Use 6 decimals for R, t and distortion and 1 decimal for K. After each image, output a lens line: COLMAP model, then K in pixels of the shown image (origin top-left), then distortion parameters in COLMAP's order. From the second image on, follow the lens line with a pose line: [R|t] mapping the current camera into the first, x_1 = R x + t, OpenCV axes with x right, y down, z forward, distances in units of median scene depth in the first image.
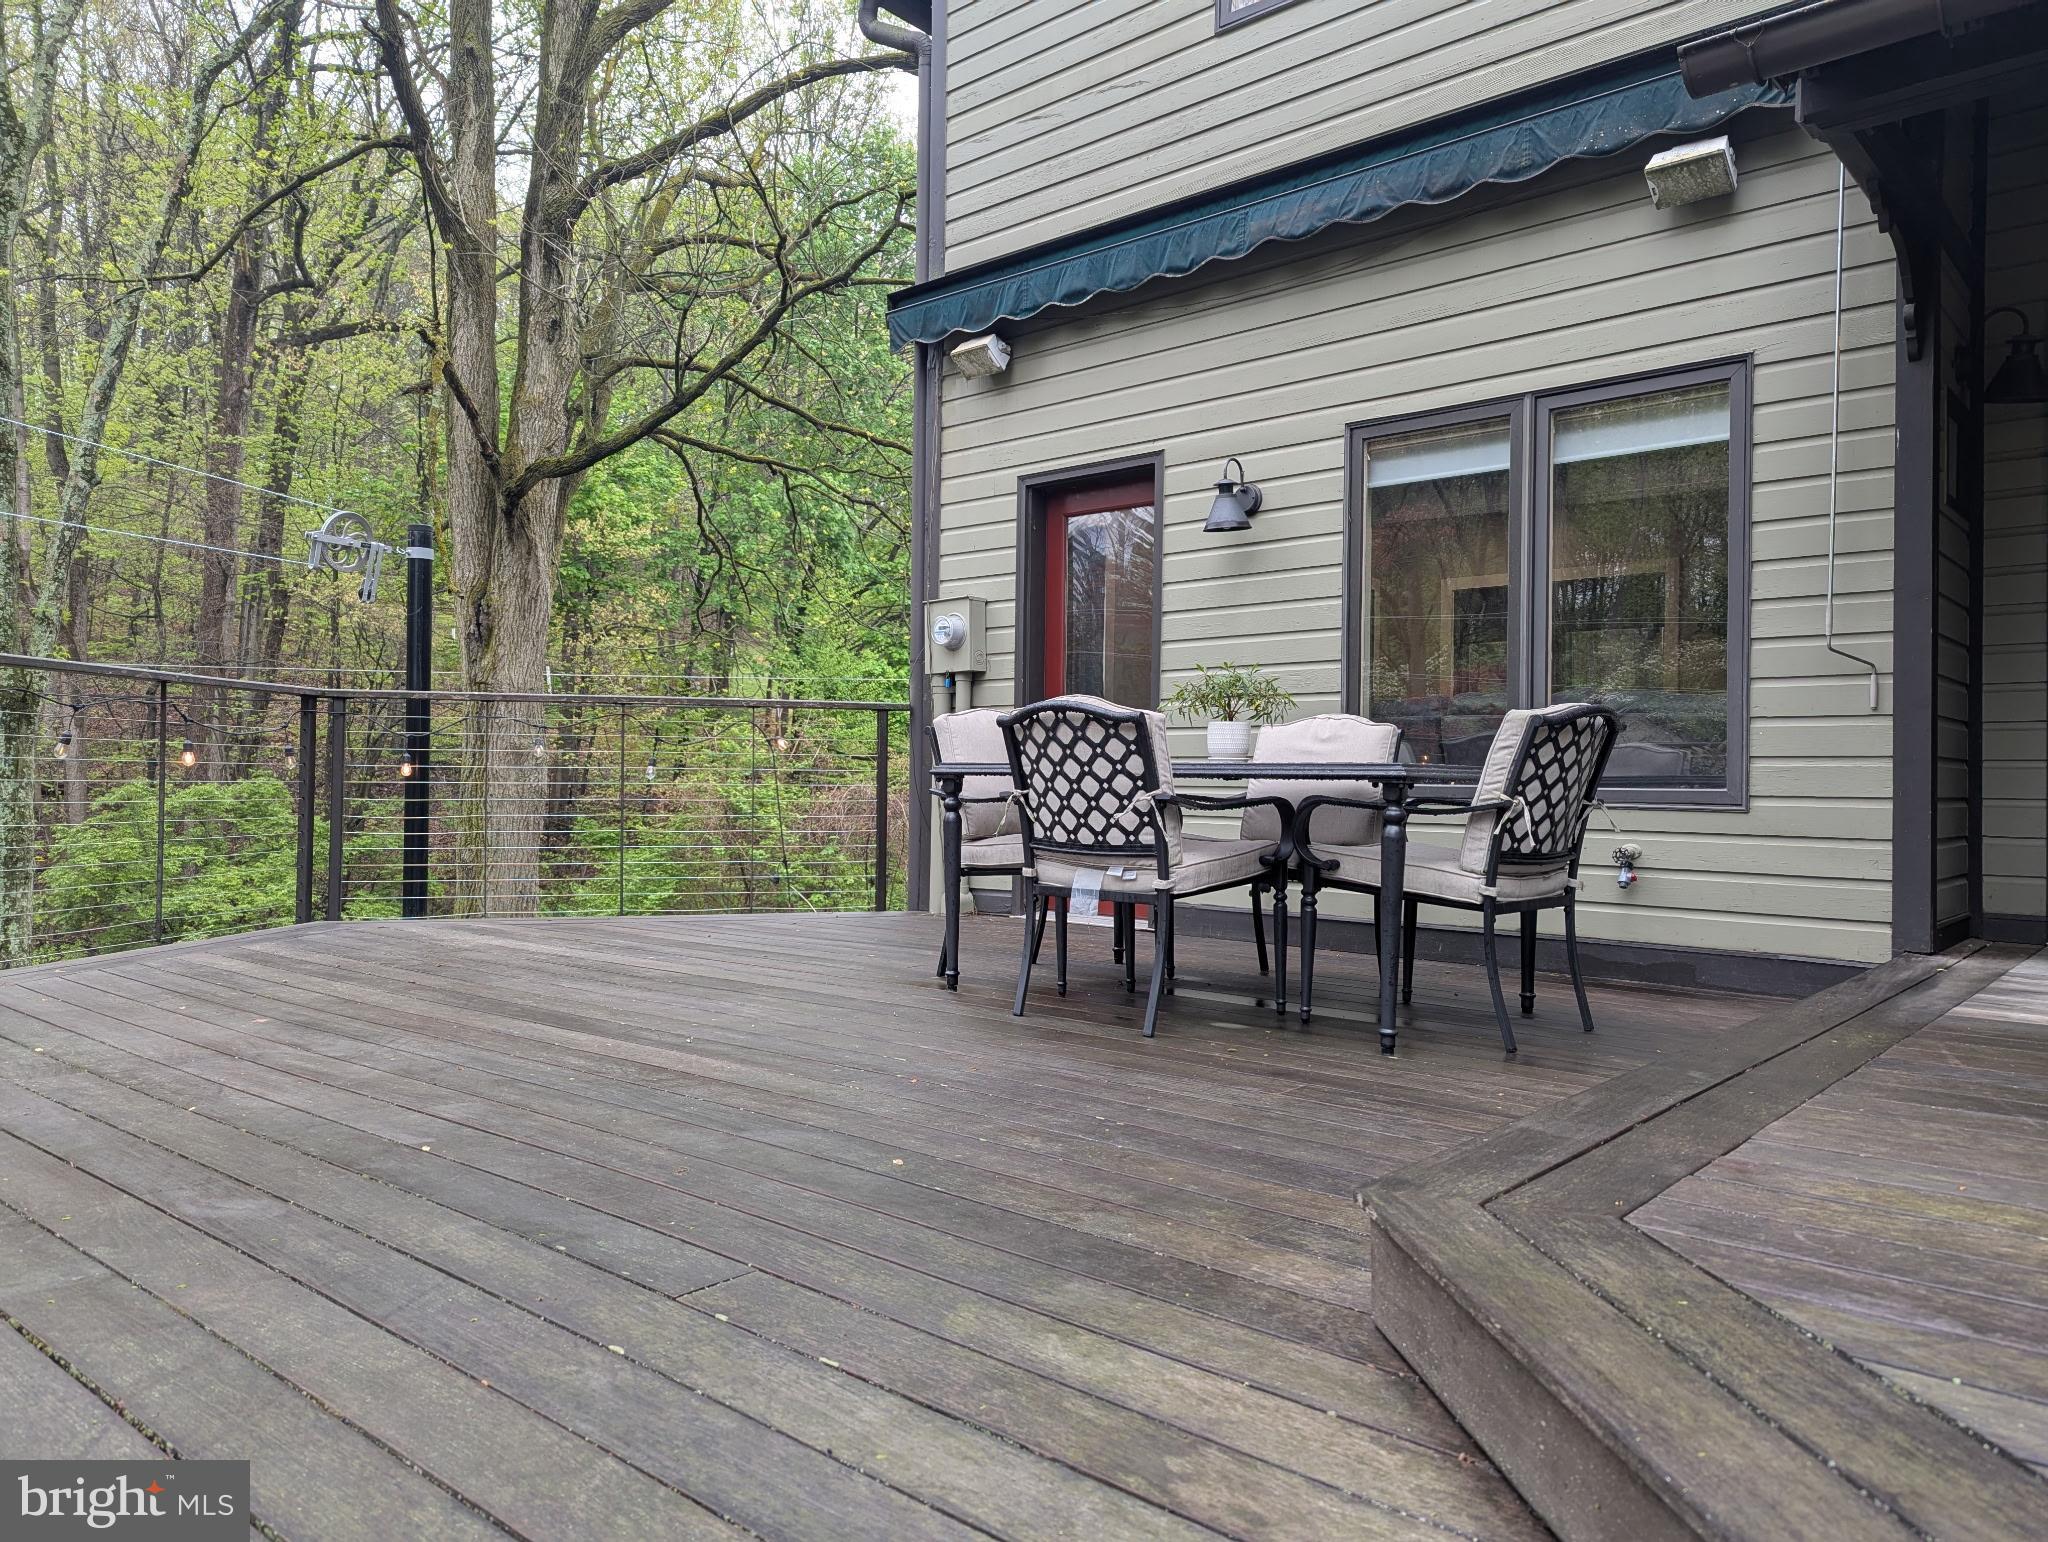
lens RADIAL K [[1450.1, 0, 1020.1], [0, 1450.1, 768.6], [0, 0, 1]] dist [0.042585, -0.026769]
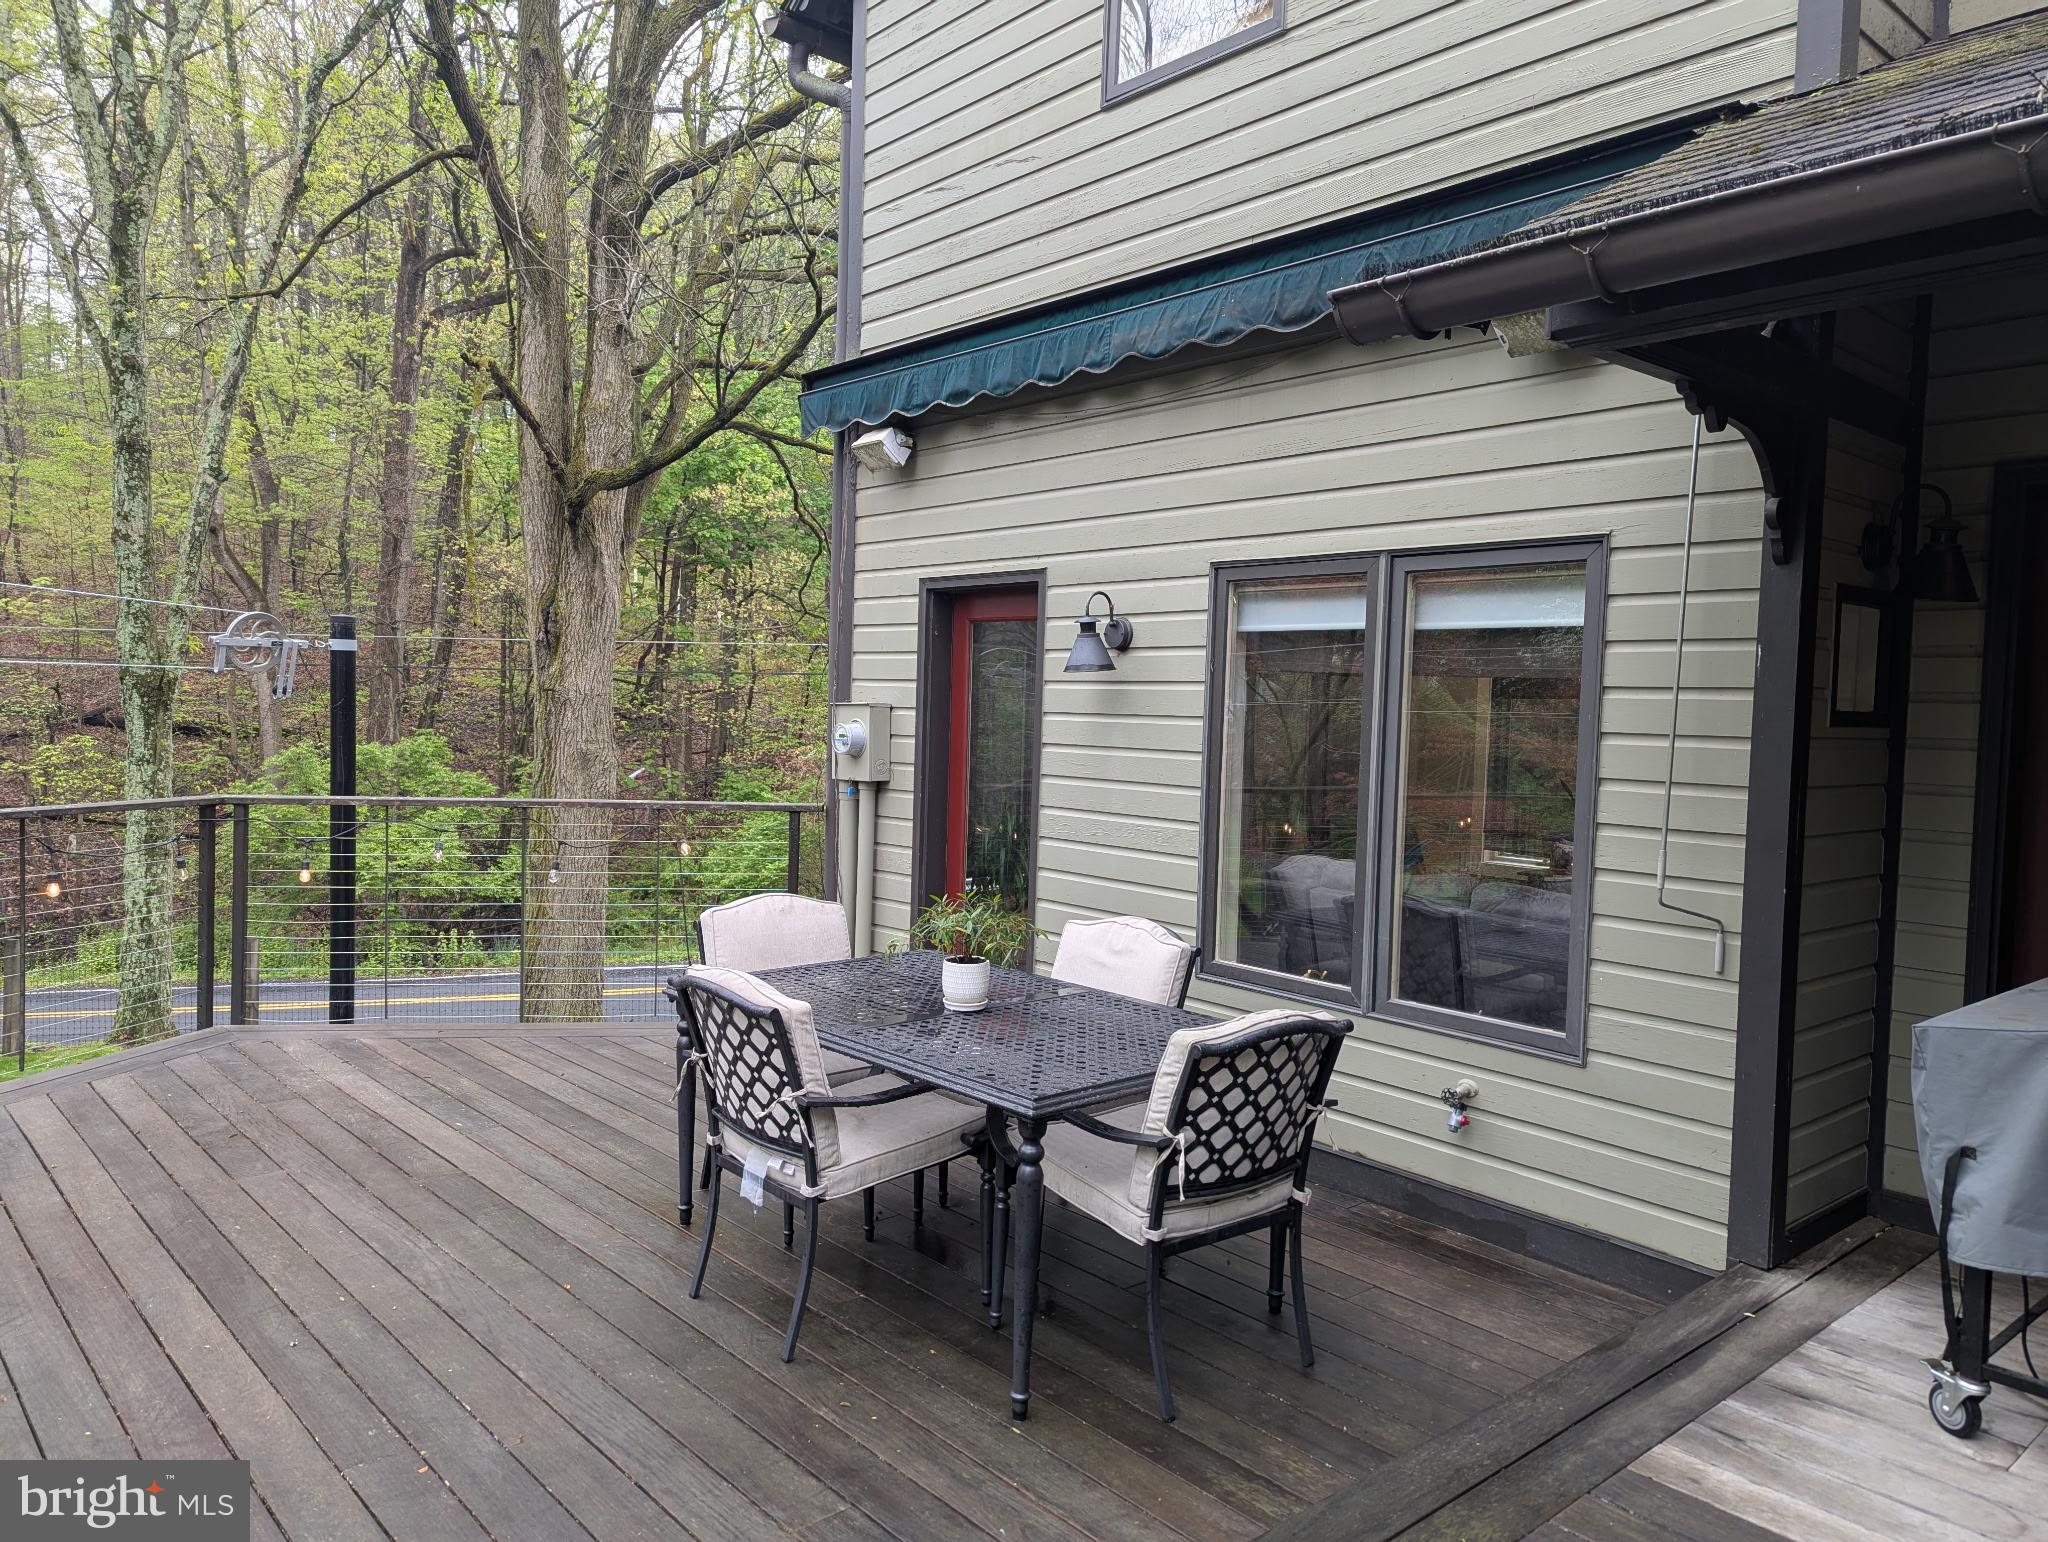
lens RADIAL K [[1450.1, 0, 1024.2], [0, 1450.1, 770.8], [0, 0, 1]] dist [0.042585, -0.026769]
pose [[0.991181, 0.022000, -0.130675, 0.211210], [-0.015030, 0.998423, 0.054083, -0.142531], [0.131658, -0.051642, 0.989949, 0.083144]]
